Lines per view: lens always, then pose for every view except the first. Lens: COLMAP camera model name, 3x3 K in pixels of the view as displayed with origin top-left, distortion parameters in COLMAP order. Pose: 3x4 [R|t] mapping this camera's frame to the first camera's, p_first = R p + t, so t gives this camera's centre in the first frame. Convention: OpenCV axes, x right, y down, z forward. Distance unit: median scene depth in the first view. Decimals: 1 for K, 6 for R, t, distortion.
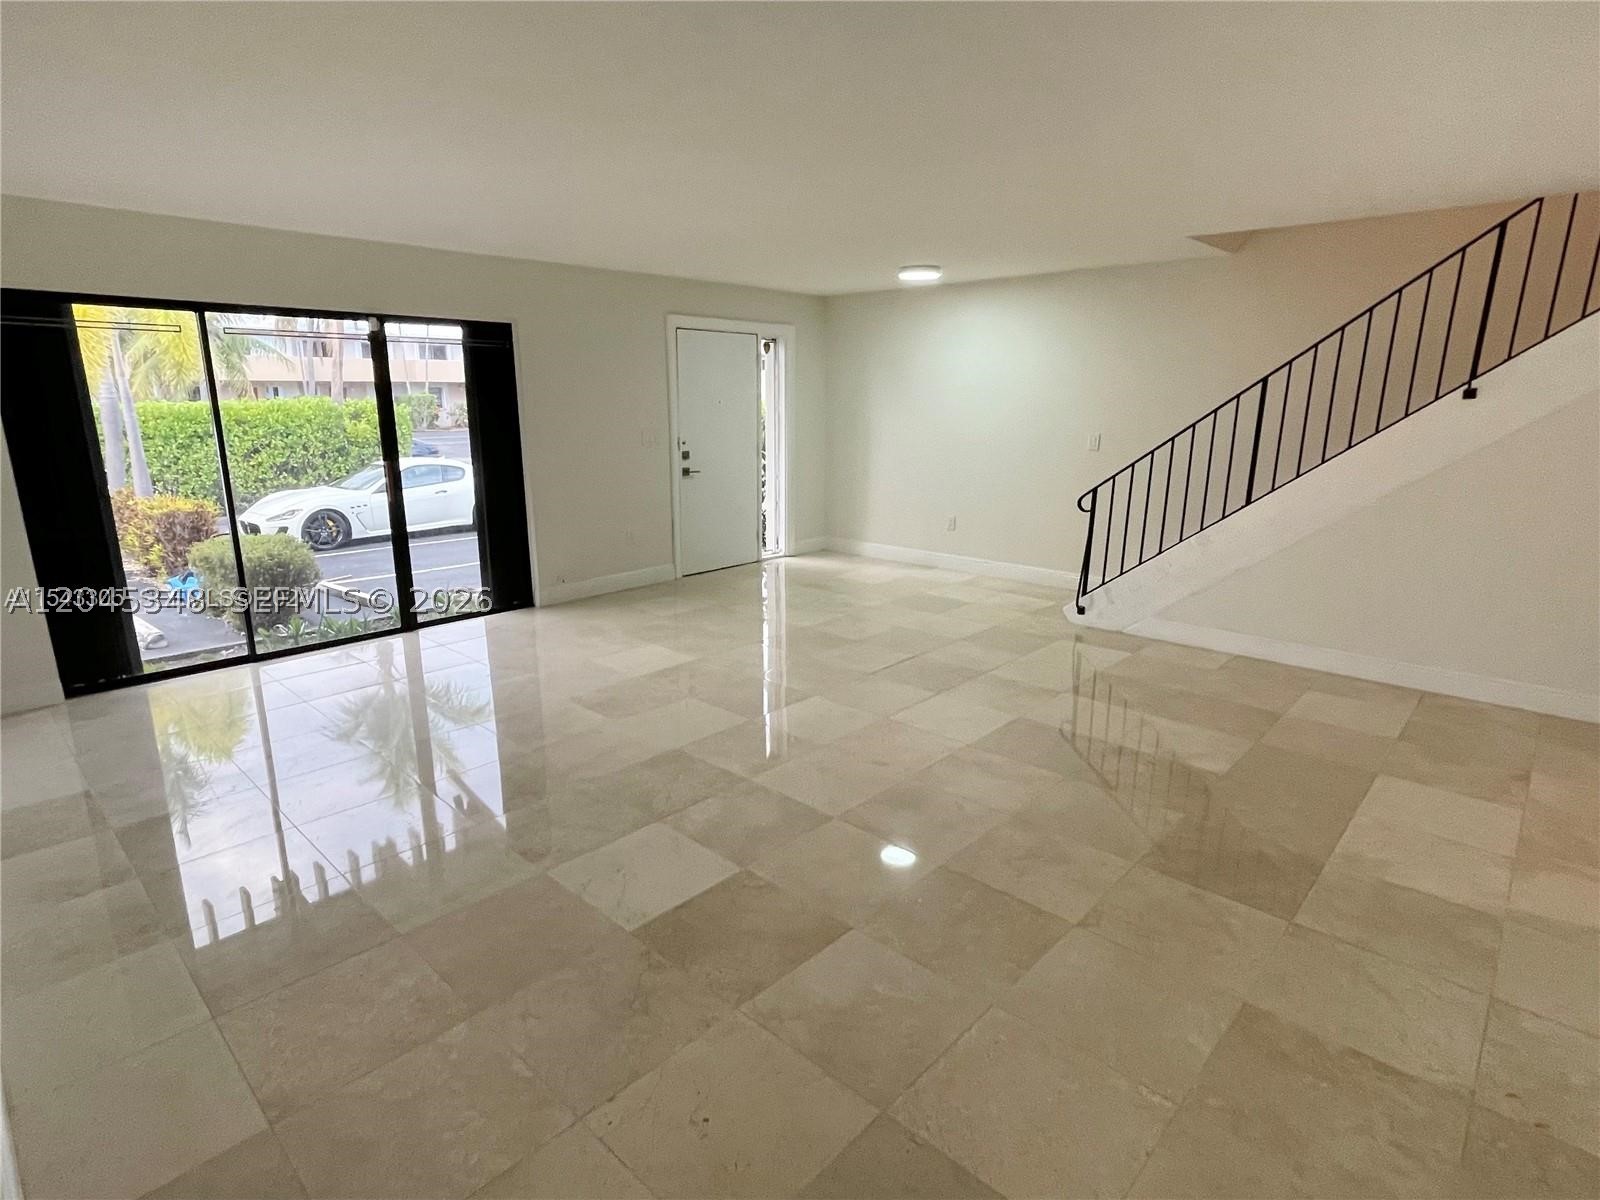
lens RADIAL K [[836.3, 0, 792.9], [0, 836.3, 600.0], [0, 0, 1]] dist [-0.000501, 0.001225]
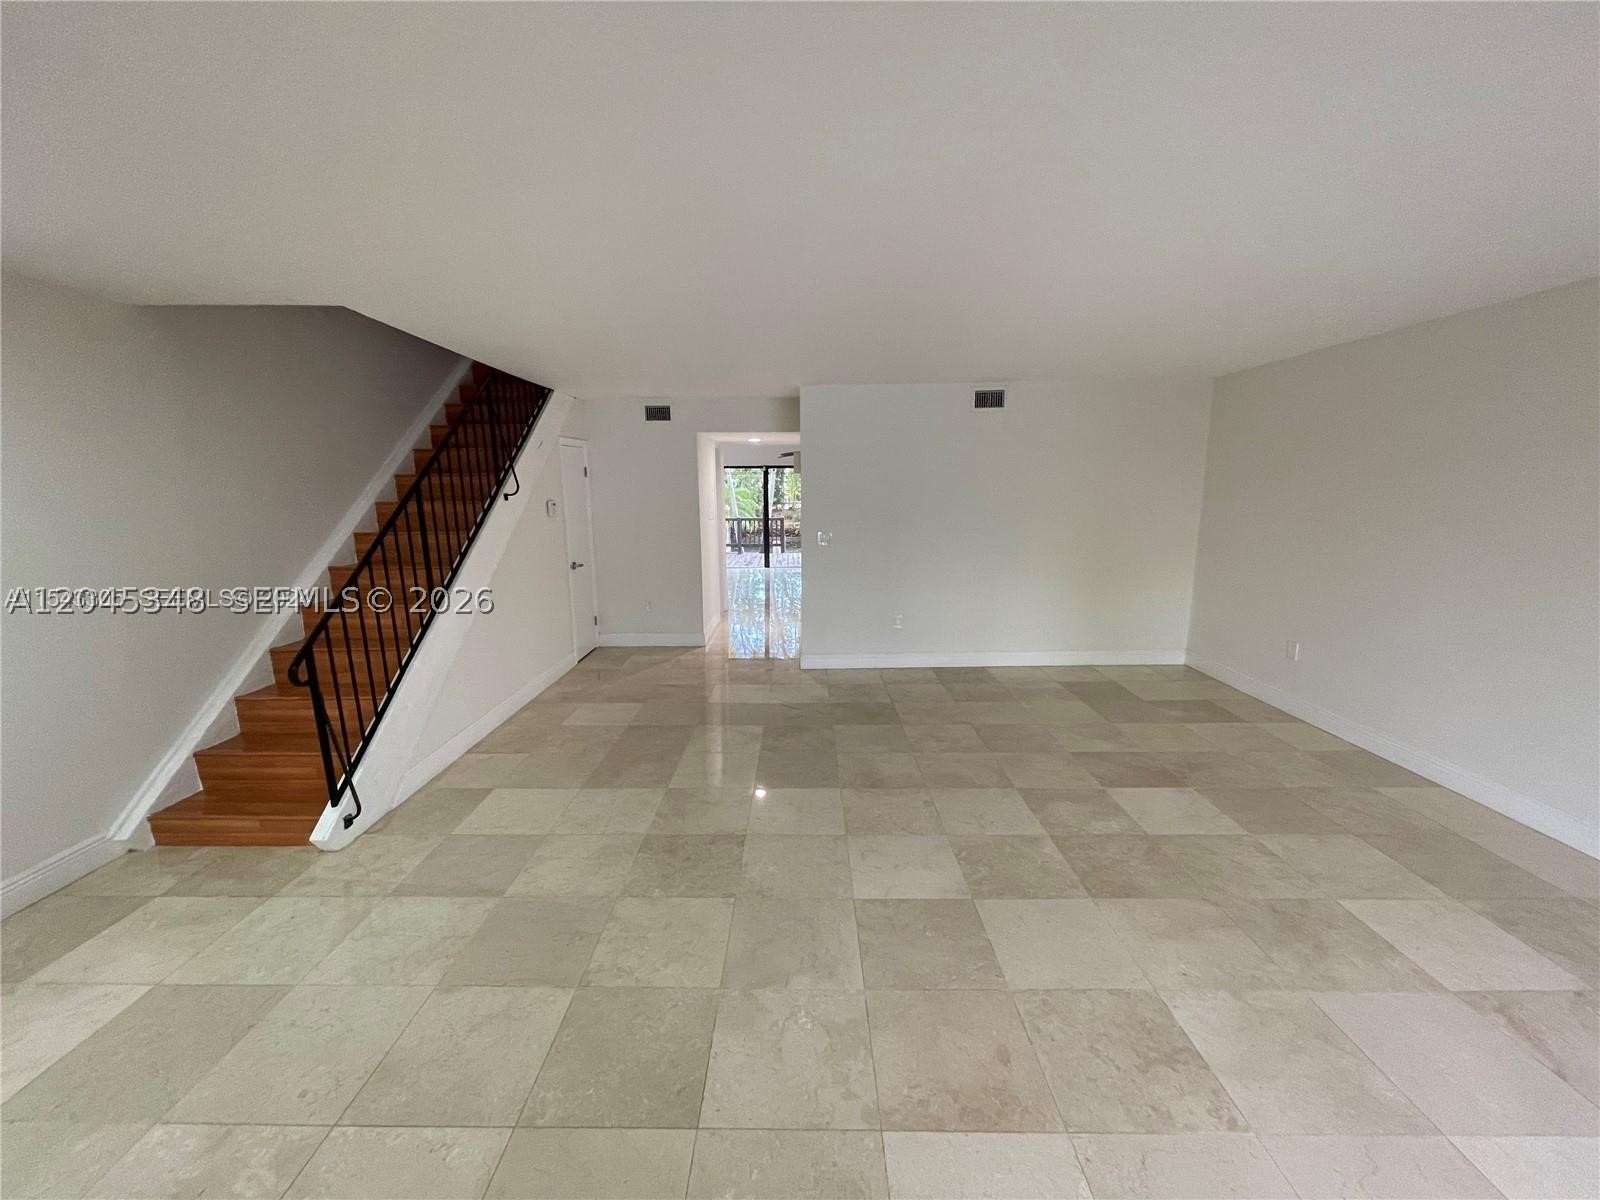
lens RADIAL K [[642.4, 0, 795.4], [0, 642.4, 603.9], [0, 0, 1]] dist [-0.000257, -0.000514]
pose [[-0.675832, -0.127235, 0.725991, -0.350758], [0.183564, 0.924895, 0.332976, -0.360735], [-0.713831, 0.358302, -0.601718, 1.405941]]
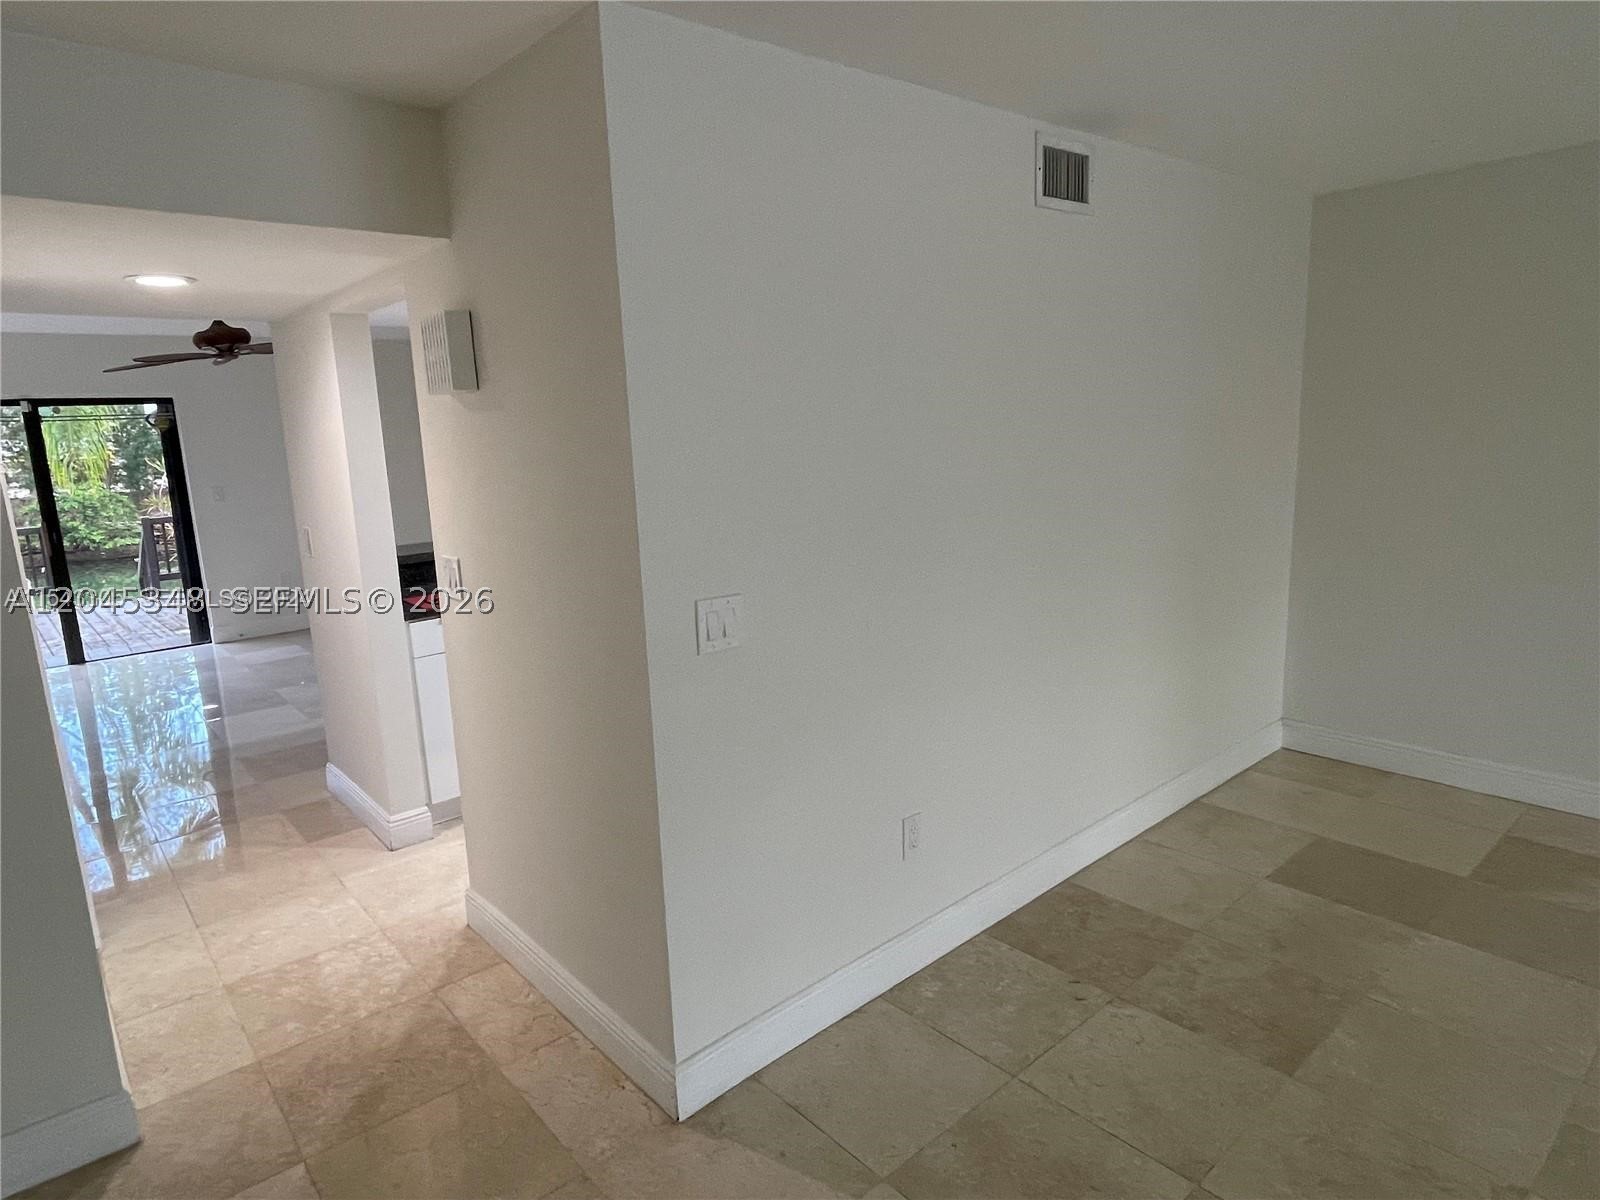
lens RADIAL K [[935.2, 0, 790.2], [0, 935.2, 602.1], [0, 0, 1]] dist [-0.011692, 0.007732]
pose [[-0.993192, 0.019874, 0.114777, 0.520842], [0.066378, 0.906267, 0.417460, -0.252587], [-0.095722, 0.422237, -0.901417, 0.952906]]
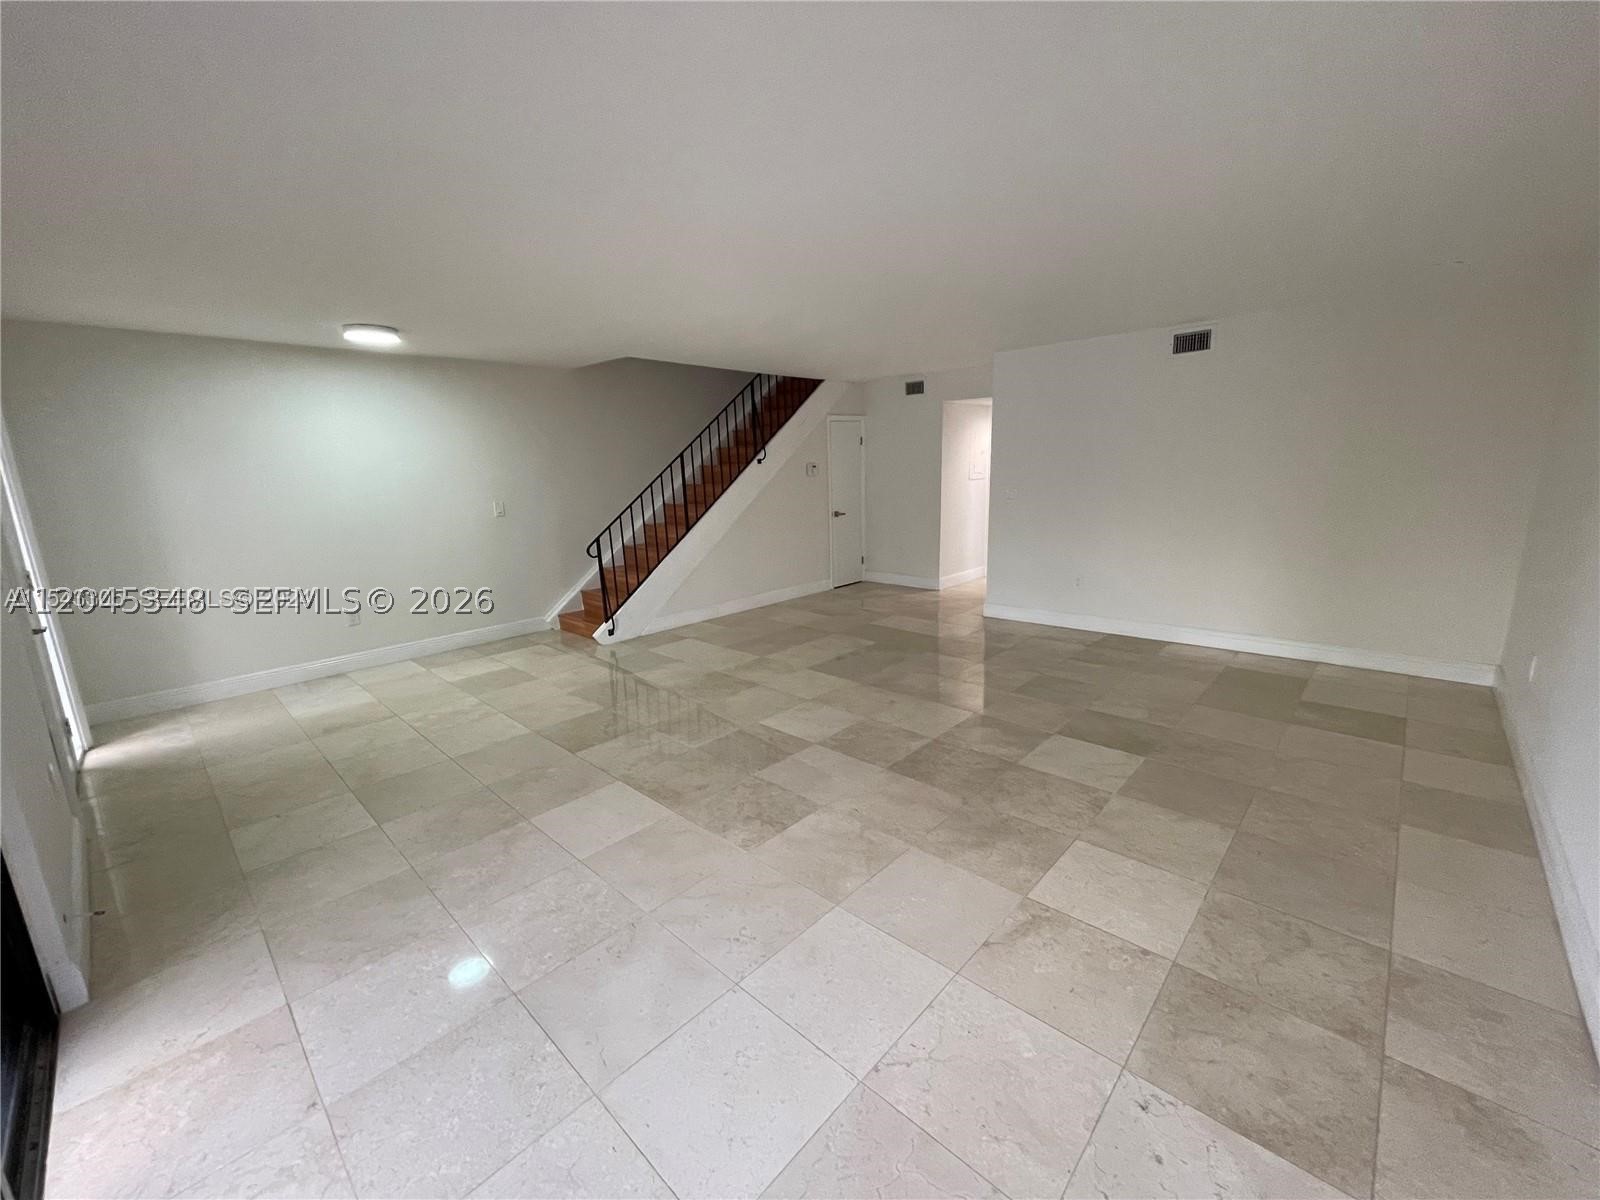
lens RADIAL K [[642.4, 0, 798.5], [0, 642.4, 604.2], [0, 0, 1]] dist [-0.000257, -0.000514]
pose [[-0.003592, -0.213247, 0.976992, -0.860732], [0.266515, 0.941456, 0.206470, -0.219461], [-0.963824, 0.261125, 0.053452, 0.935134]]
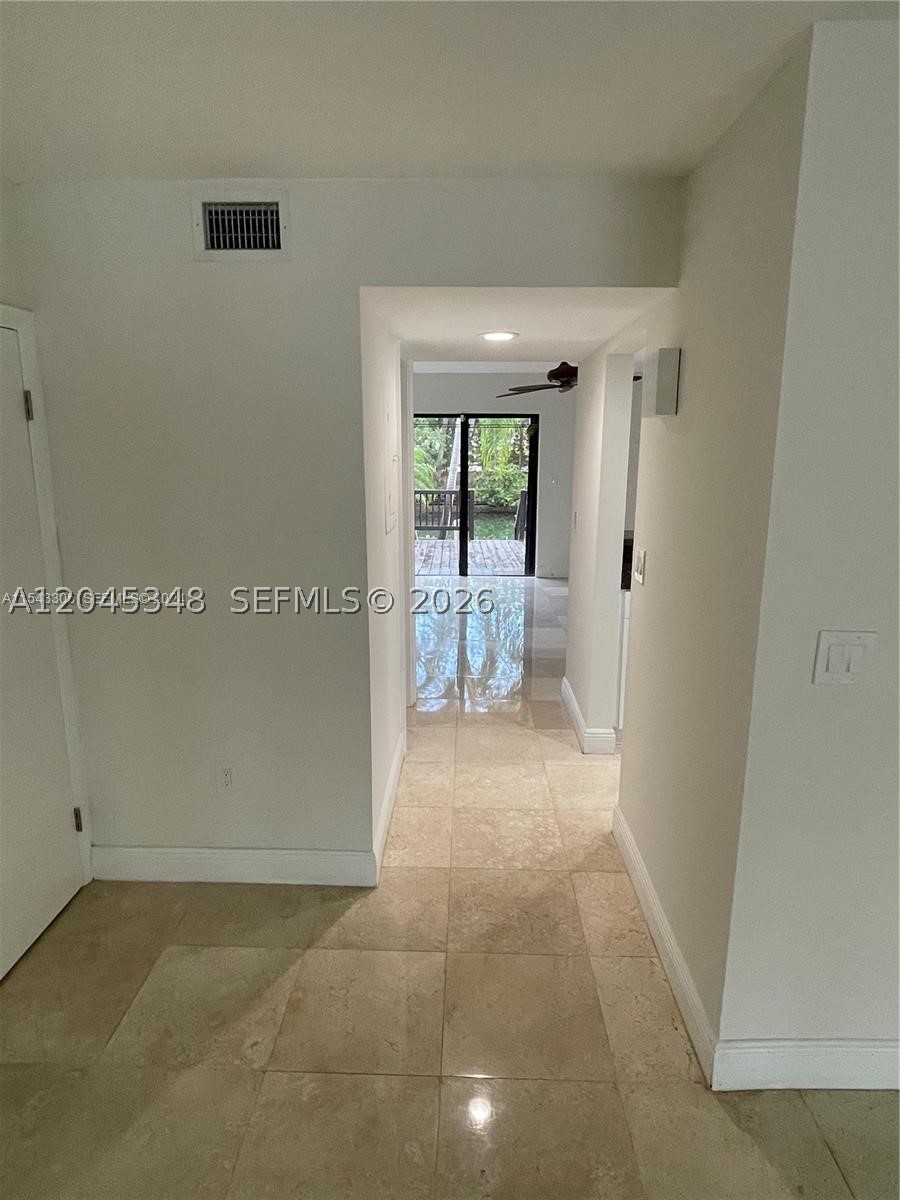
lens RADIAL K [[701.4, 0, 452.3], [0, 701.4, 592.4], [0, 0, 1]] dist [-0.011692, 0.007732]
pose [[-0.667049, -0.154452, 0.728828, 0.487898], [0.176001, 0.917915, 0.355606, -0.234897], [-0.723926, 0.365481, -0.585111, 0.861385]]
